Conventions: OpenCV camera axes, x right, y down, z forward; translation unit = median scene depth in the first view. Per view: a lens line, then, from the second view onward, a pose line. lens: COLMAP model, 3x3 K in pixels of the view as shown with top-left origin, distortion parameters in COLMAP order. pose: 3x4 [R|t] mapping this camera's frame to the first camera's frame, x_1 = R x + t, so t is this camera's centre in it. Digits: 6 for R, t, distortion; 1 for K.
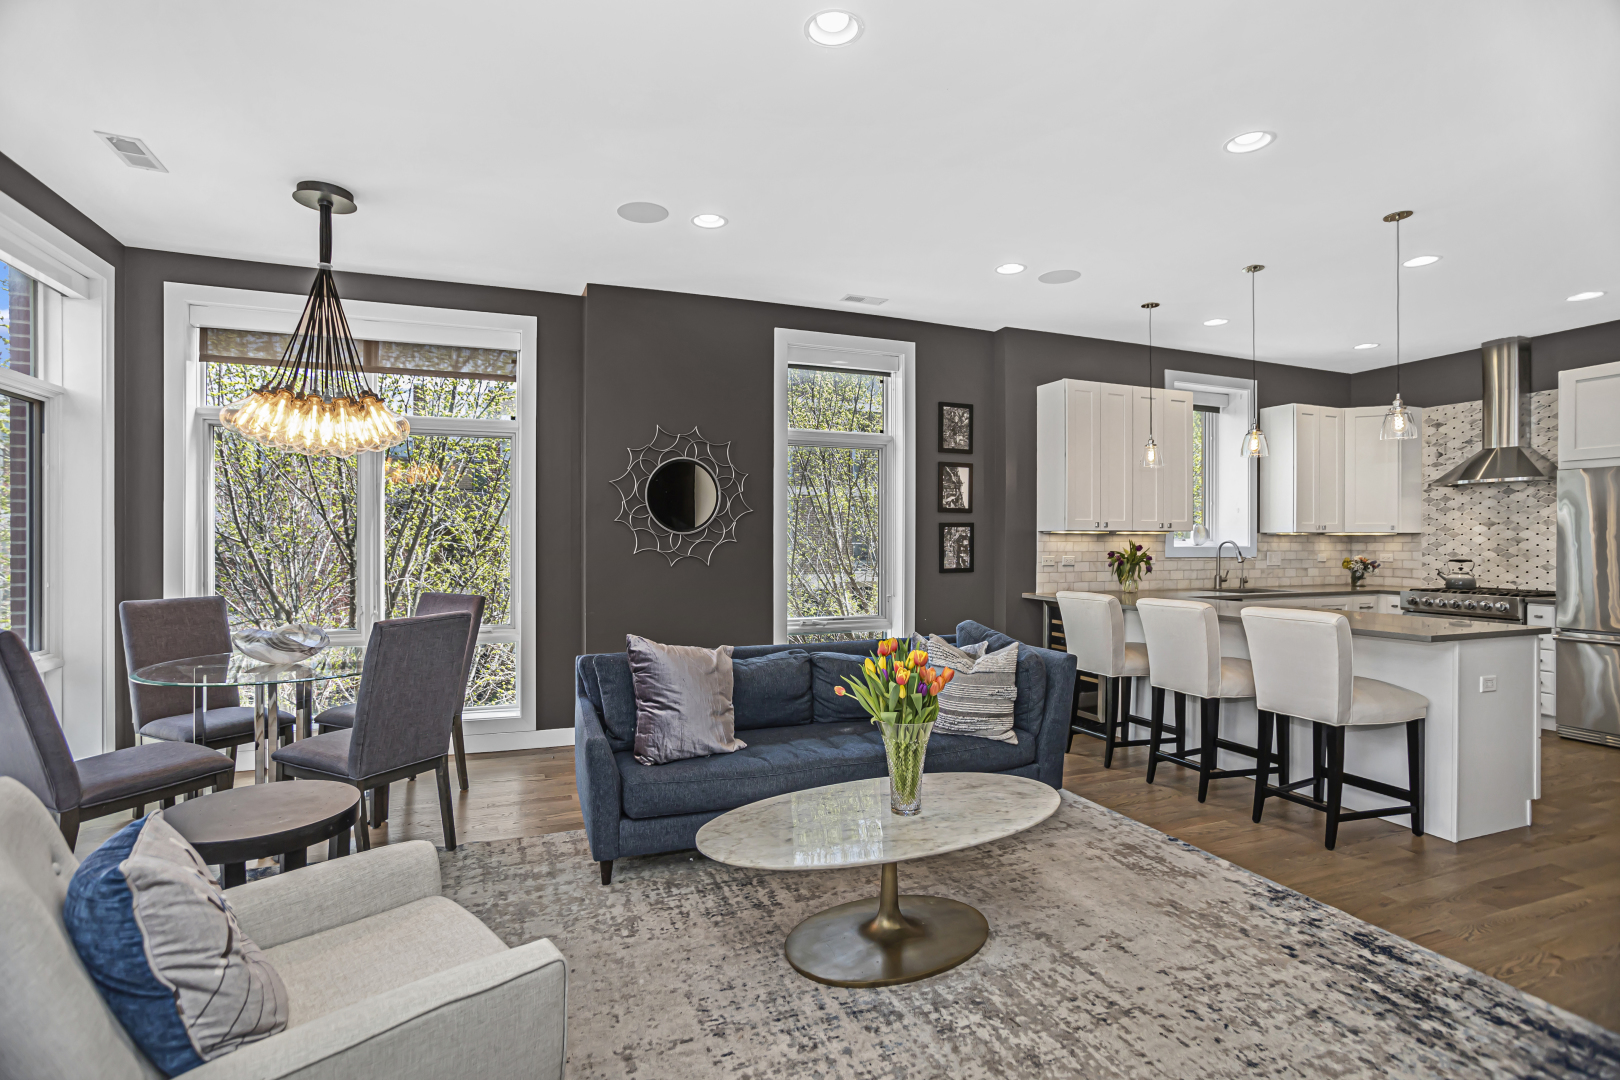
lens RADIAL K [[780.5, 0, 796.3], [0, 780.5, 541.9], [0, 0, 1]] dist [-0.055207, 0.029790]
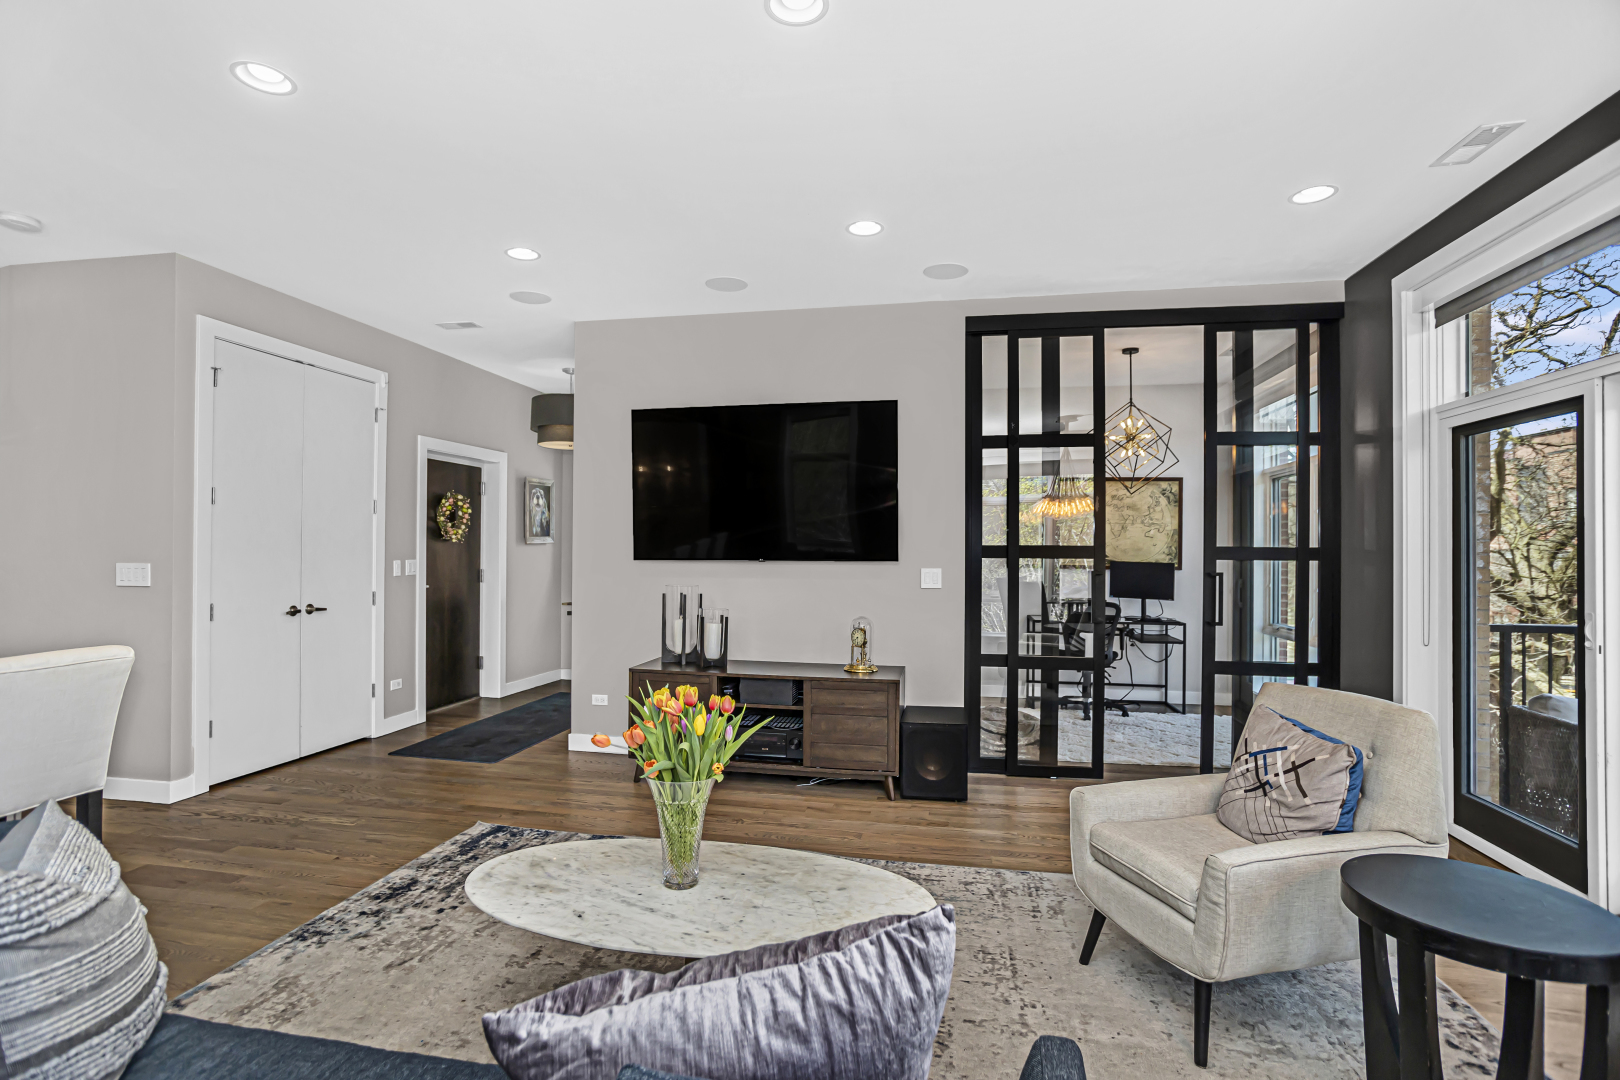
lens RADIAL K [[780.5, 0, 792.2], [0, 780.5, 546.5], [0, 0, 1]] dist [-0.055207, 0.029790]
pose [[-0.838082, -0.006757, 0.545502, -0.185155], [-0.008600, 0.999963, -0.000825, -0.009514], [-0.545476, -0.005383, -0.838109, 0.727634]]
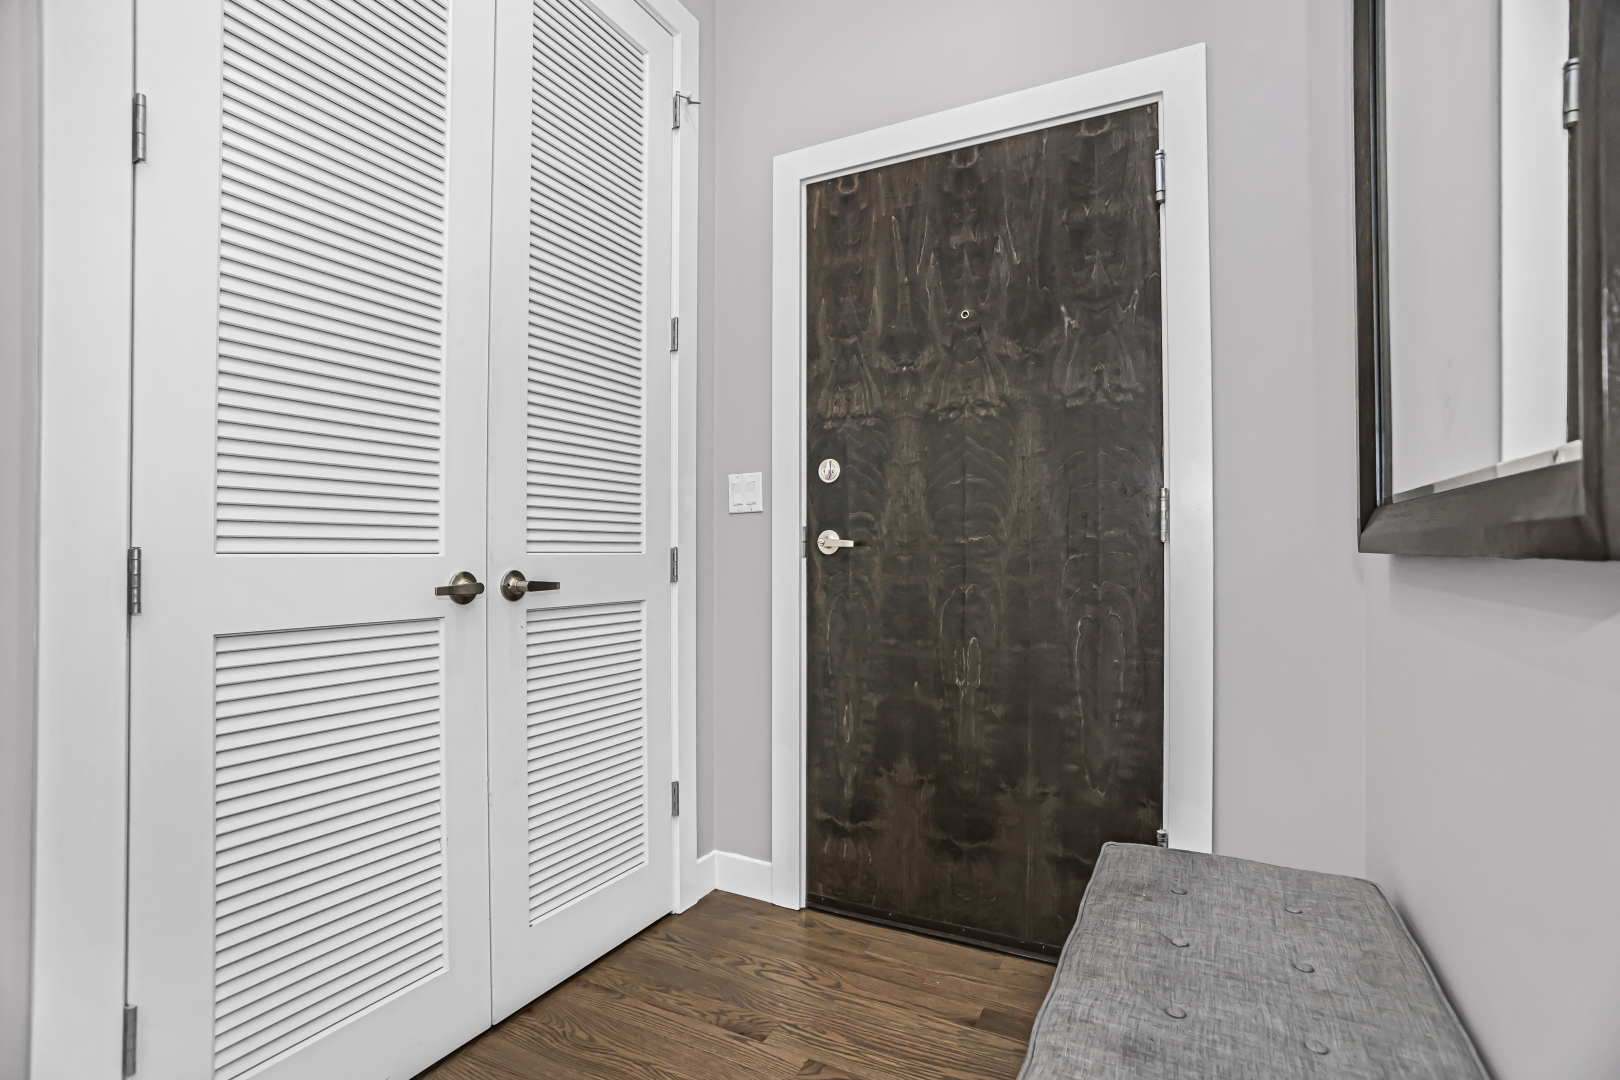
lens RADIAL K [[780.5, 0, 808.4], [0, 780.5, 547.3], [0, 0, 1]] dist [-0.055207, 0.029790]
pose [[-0.657139, 0.003342, 0.753762, 0.444448], [0.002459, 0.999994, -0.002289, 0.051350], [-0.753766, 0.000349, -0.657143, 0.409330]]
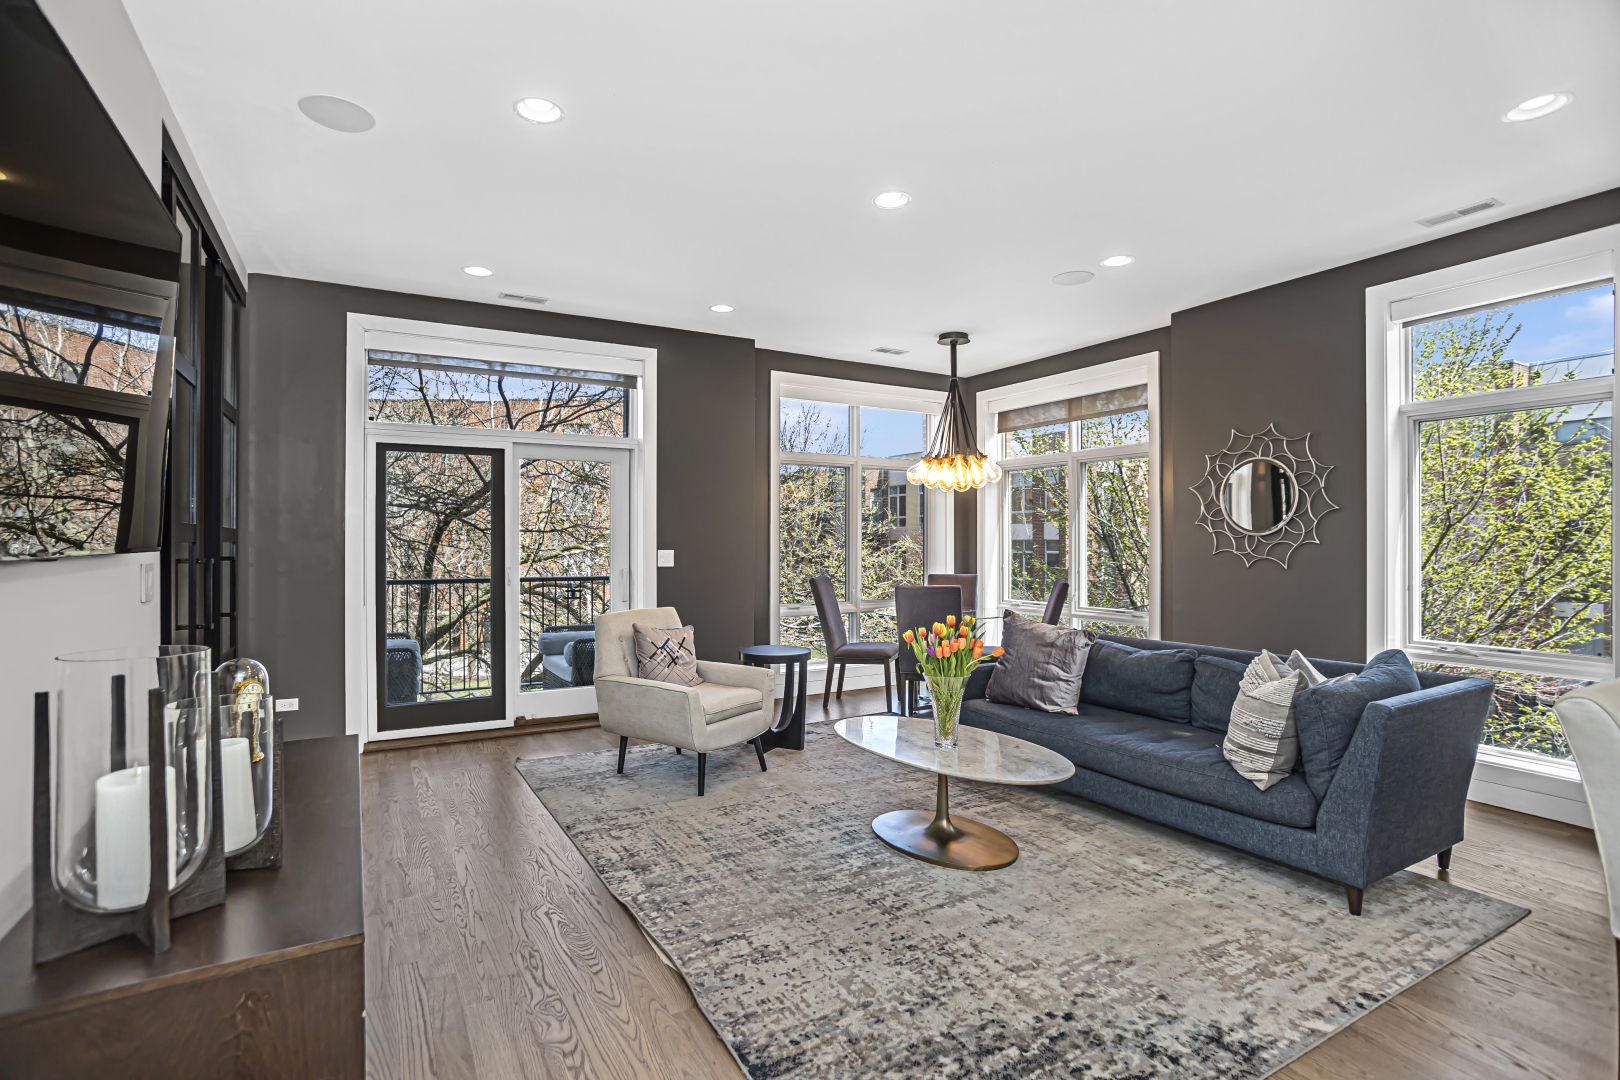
lens RADIAL K [[780.5, 0, 800.3], [0, 780.5, 536.9], [0, 0, 1]] dist [-0.055207, 0.029790]
pose [[0.144728, -0.005694, -0.989455, 0.630056], [-0.000244, 0.999983, -0.005791, -0.001399], [0.989471, 0.001079, 0.144724, 0.248733]]
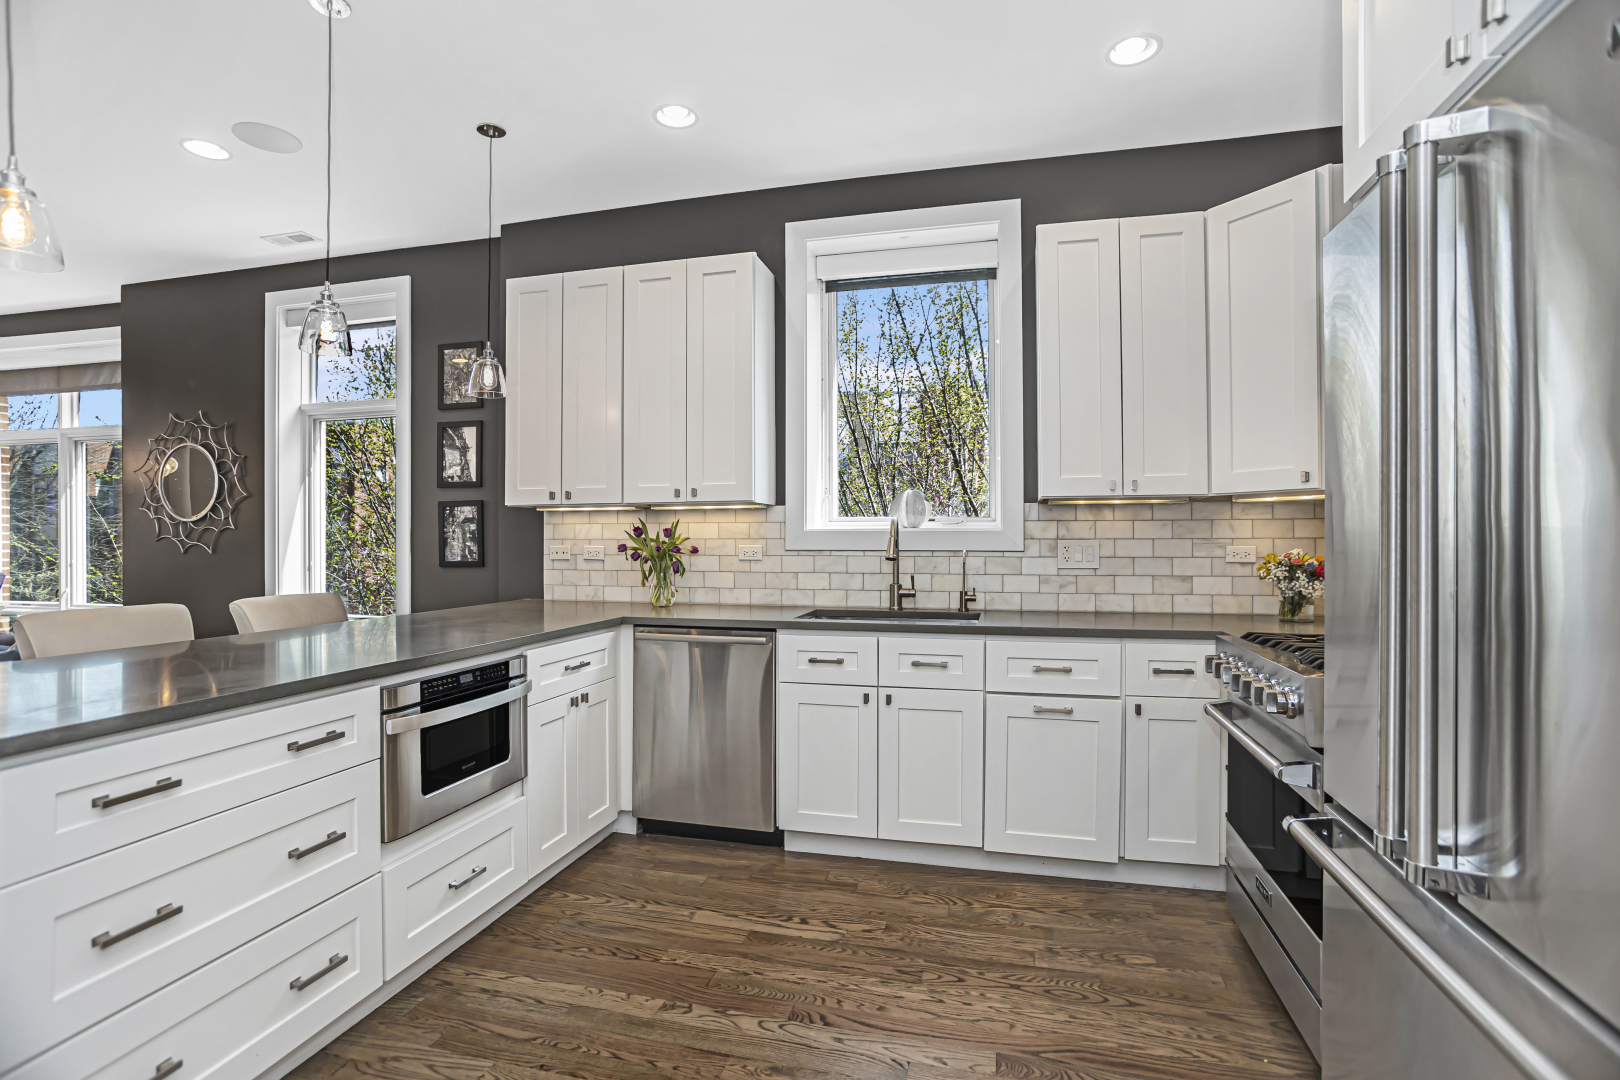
lens RADIAL K [[780.5, 0, 808.7], [0, 780.5, 541.3], [0, 0, 1]] dist [-0.055207, 0.029790]
pose [[0.803307, -0.003816, -0.595552, 0.916132], [0.000598, 0.999984, -0.005600, 0.018825], [0.595564, 0.004142, 0.803297, 0.597879]]
